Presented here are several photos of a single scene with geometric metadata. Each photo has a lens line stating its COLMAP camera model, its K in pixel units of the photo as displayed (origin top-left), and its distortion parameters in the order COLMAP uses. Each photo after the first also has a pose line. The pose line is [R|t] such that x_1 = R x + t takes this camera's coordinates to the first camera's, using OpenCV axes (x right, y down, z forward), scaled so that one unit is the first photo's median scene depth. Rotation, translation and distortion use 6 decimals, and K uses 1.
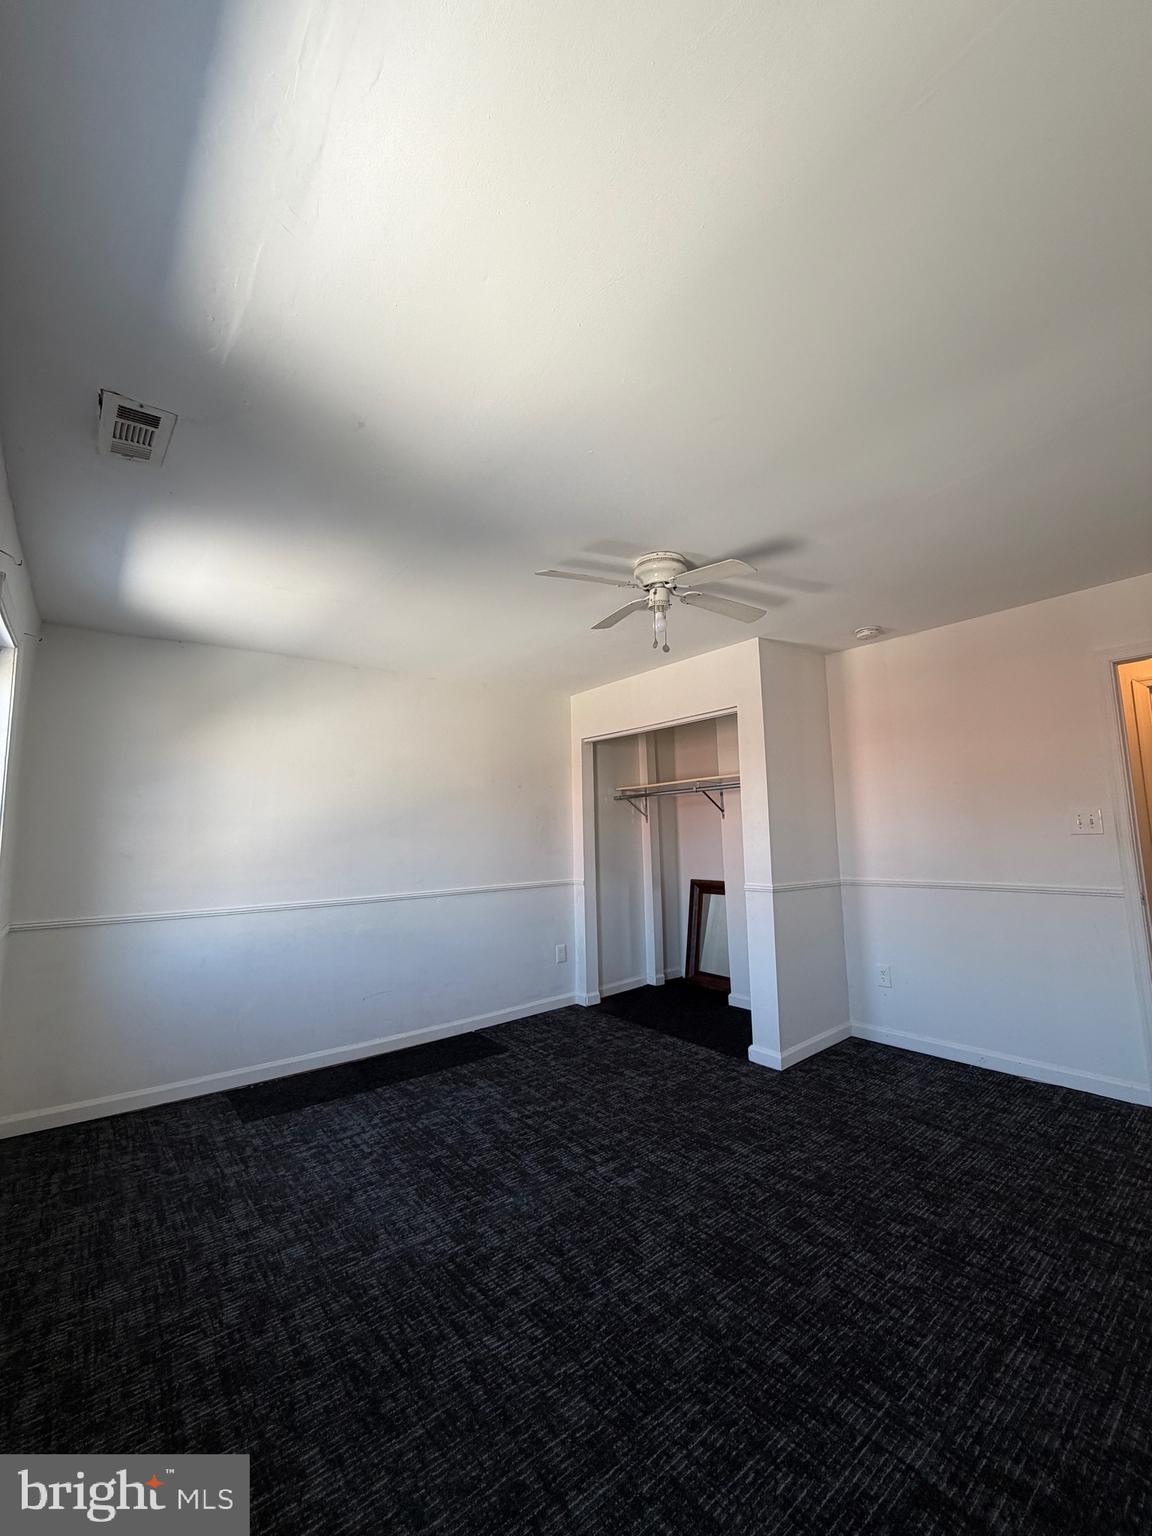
lens RADIAL K [[615.1, 0, 577.7], [0, 615.1, 774.1], [0, 0, 1]] dist [-0.000539, 0.000188]
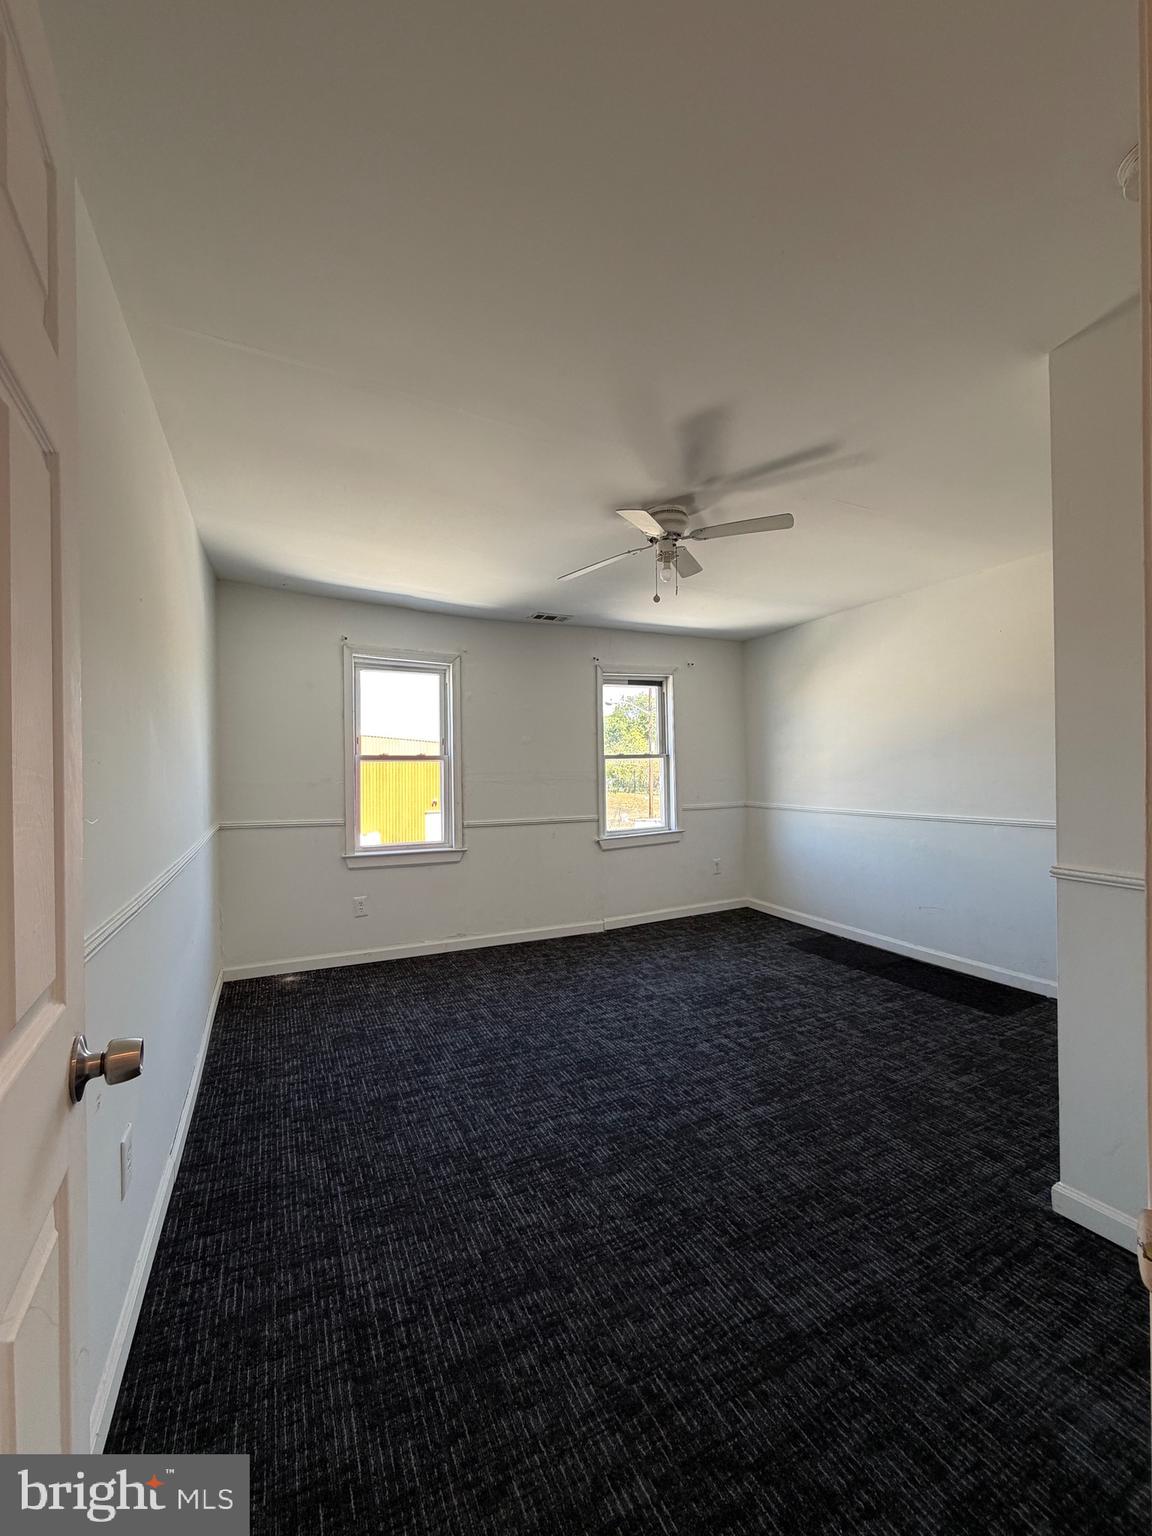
lens RADIAL K [[615.1, 0, 577.8], [0, 615.1, 766.9], [0, 0, 1]] dist [-0.000539, 0.000188]
pose [[-0.215103, 0.024550, -0.976283, 1.245623], [0.120633, 0.992696, -0.001616, 0.078125], [0.969112, -0.118119, -0.216494, 1.032171]]
